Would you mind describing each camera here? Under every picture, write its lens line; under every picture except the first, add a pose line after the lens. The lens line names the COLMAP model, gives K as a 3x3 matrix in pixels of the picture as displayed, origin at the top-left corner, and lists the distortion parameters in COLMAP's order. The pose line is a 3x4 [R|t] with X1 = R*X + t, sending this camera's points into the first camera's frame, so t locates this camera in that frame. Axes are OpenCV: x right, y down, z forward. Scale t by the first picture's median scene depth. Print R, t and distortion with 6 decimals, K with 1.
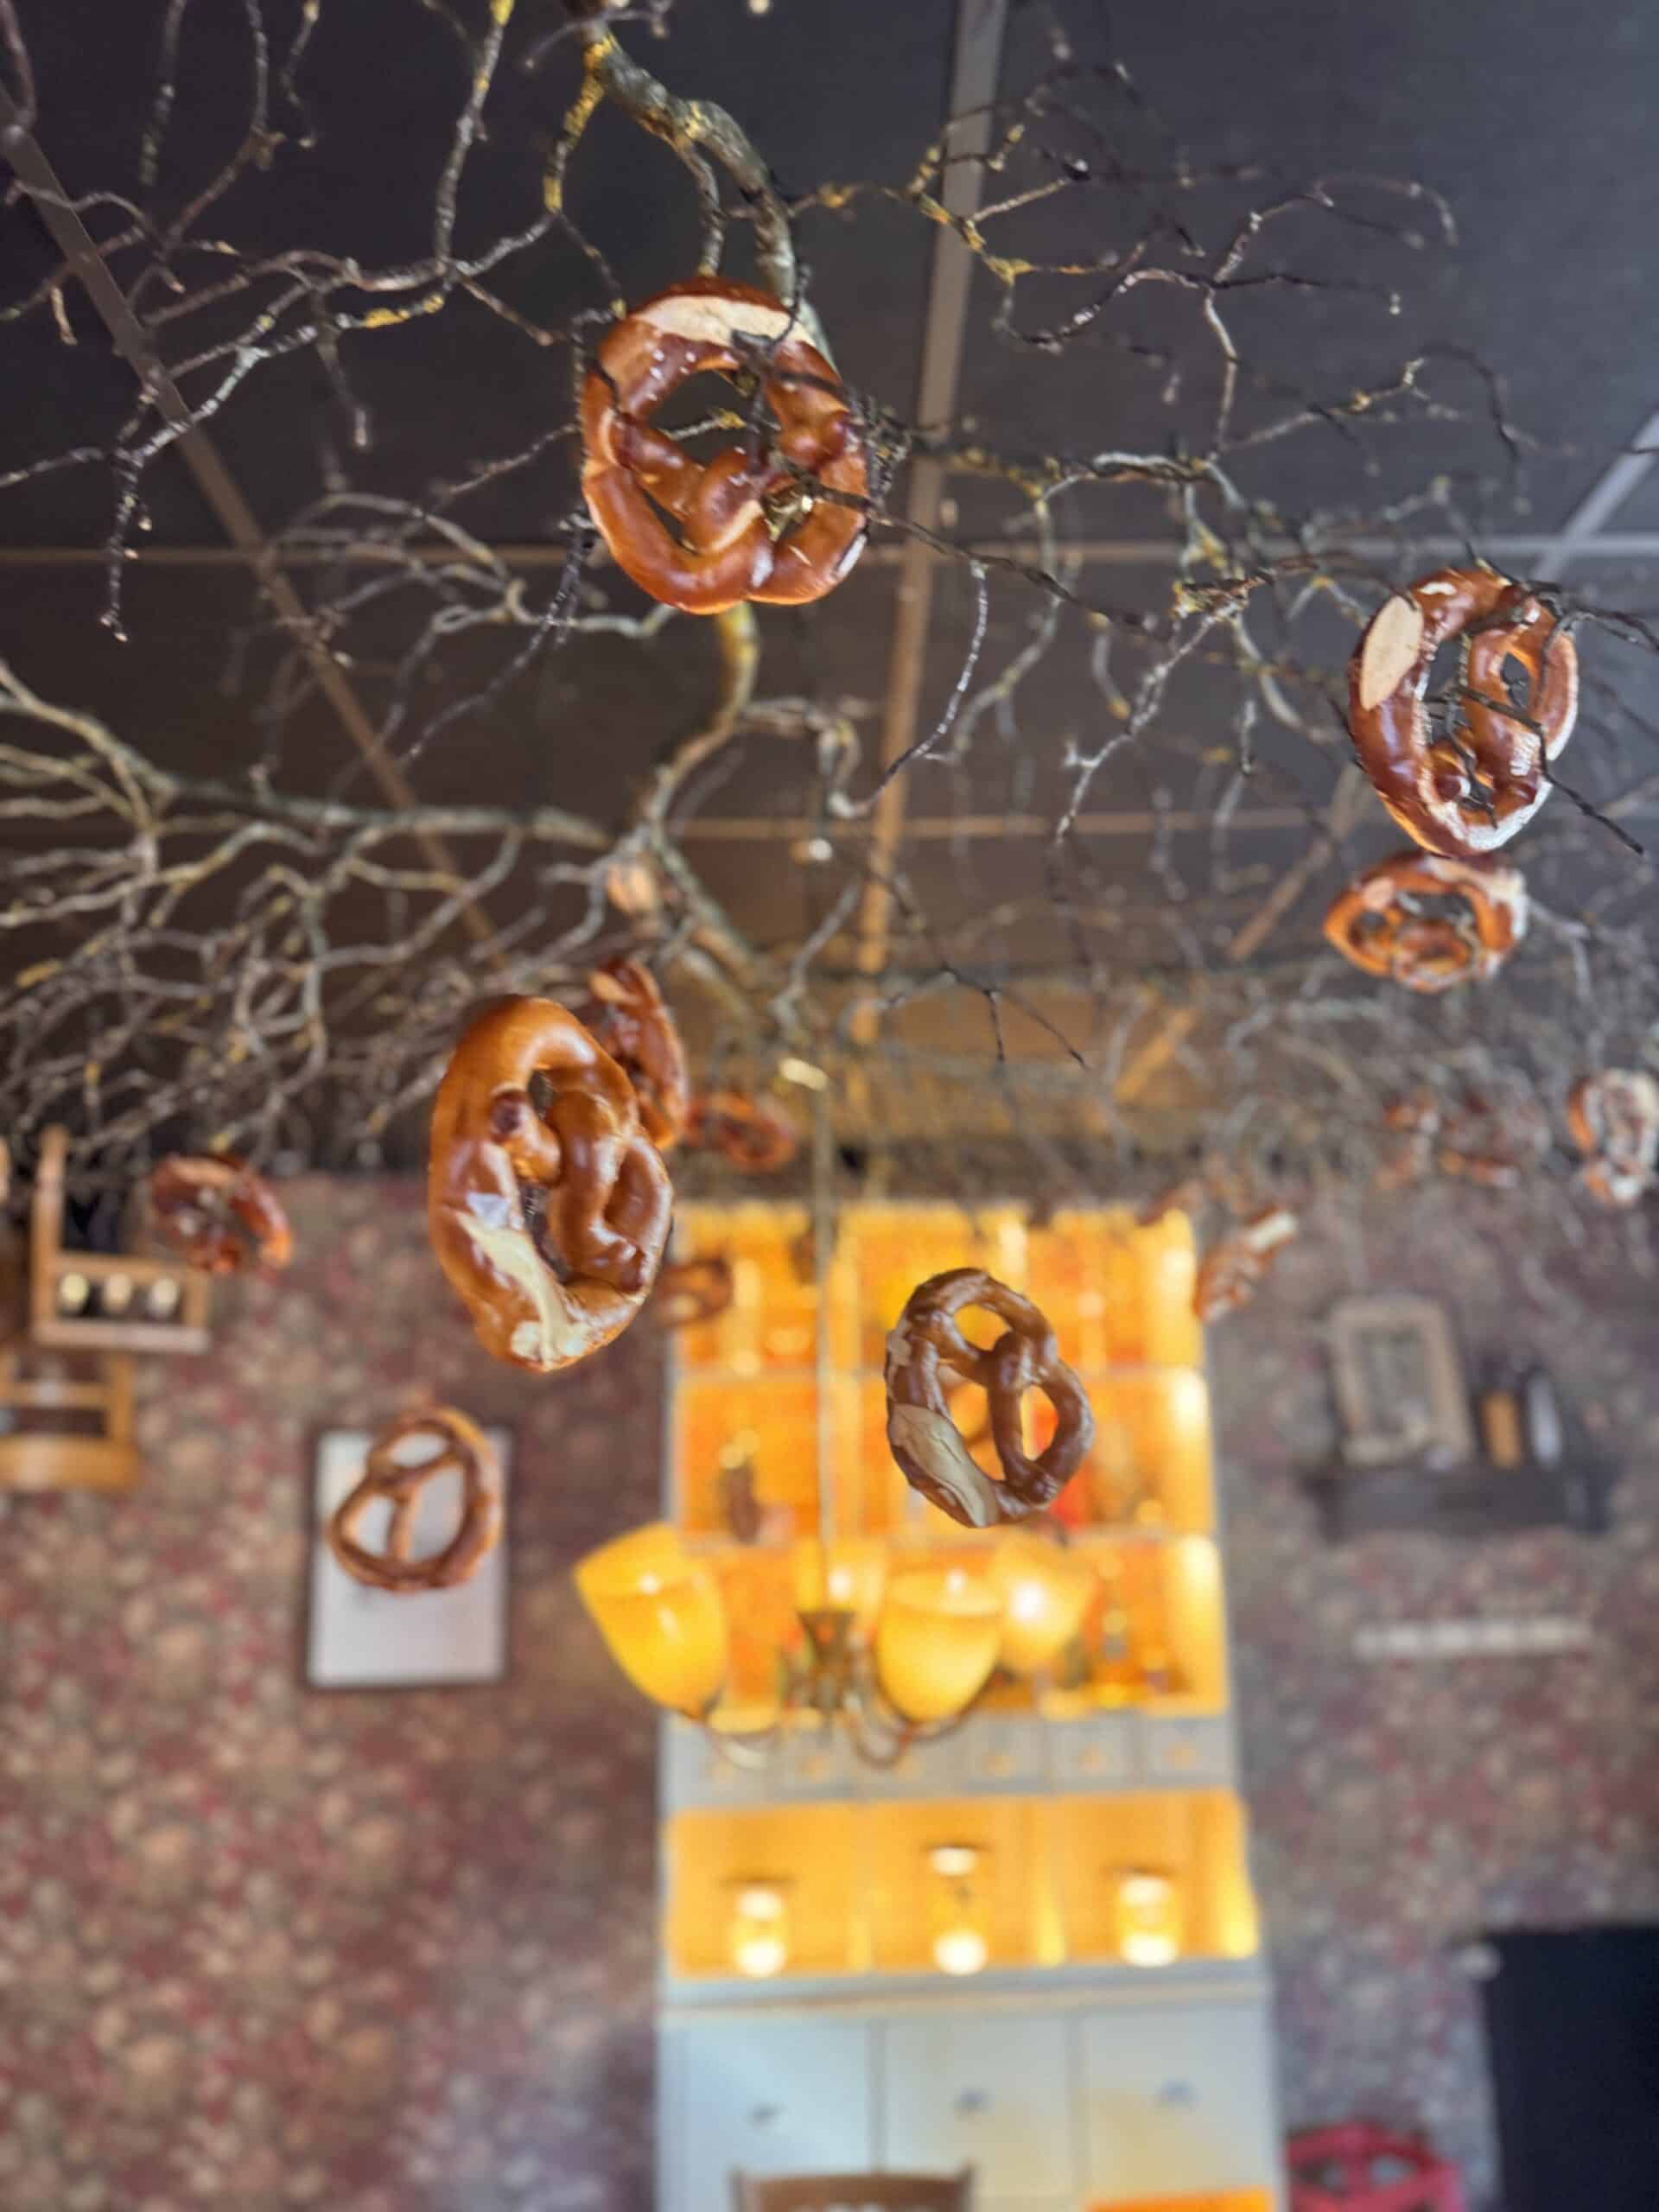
lens RADIAL K [[1577.3, 0, 829.5], [0, 1577.3, 1106.0], [0, 0, 1]] dist [0.002109, -0.021490]
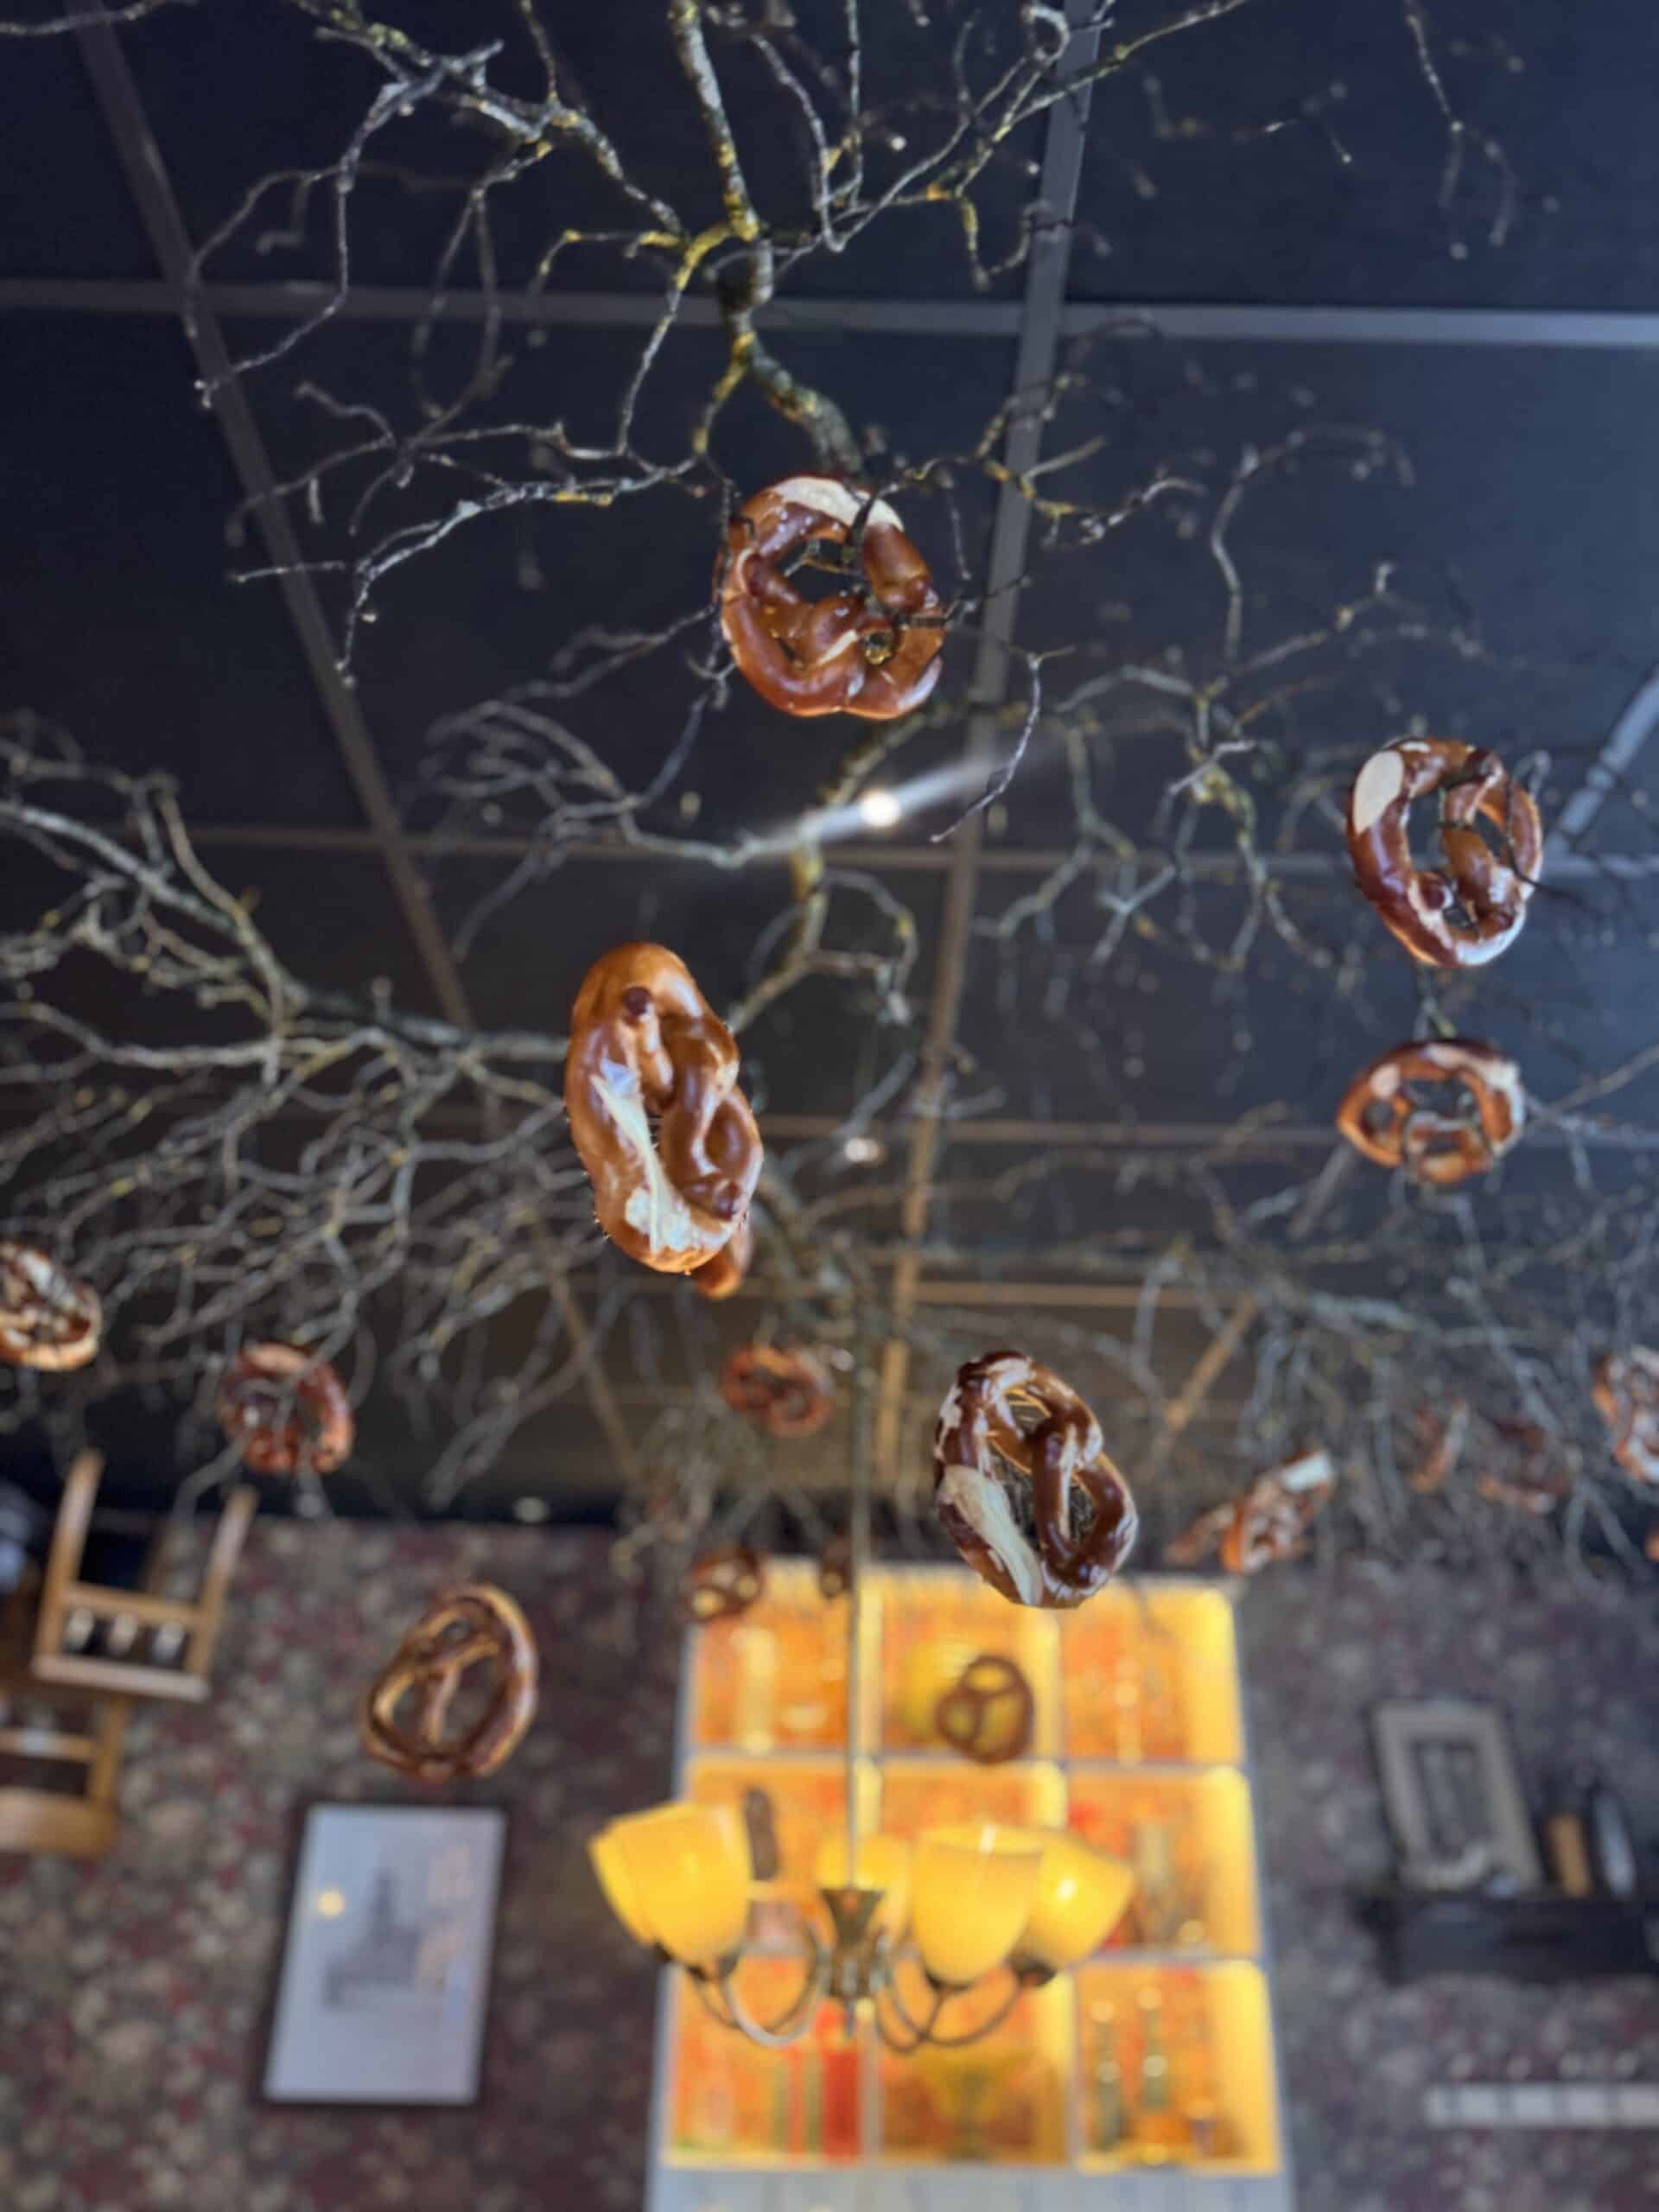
lens RADIAL K [[1546.5, 0, 826.8], [0, 1546.5, 1079.8], [0, 0, 1]] dist [0.004512, -0.013542]
pose [[0.999143, 0.032789, -0.025249, -0.019202], [-0.038439, 0.961340, -0.272667, 0.216557], [0.015332, 0.273404, 0.961777, -0.058847]]
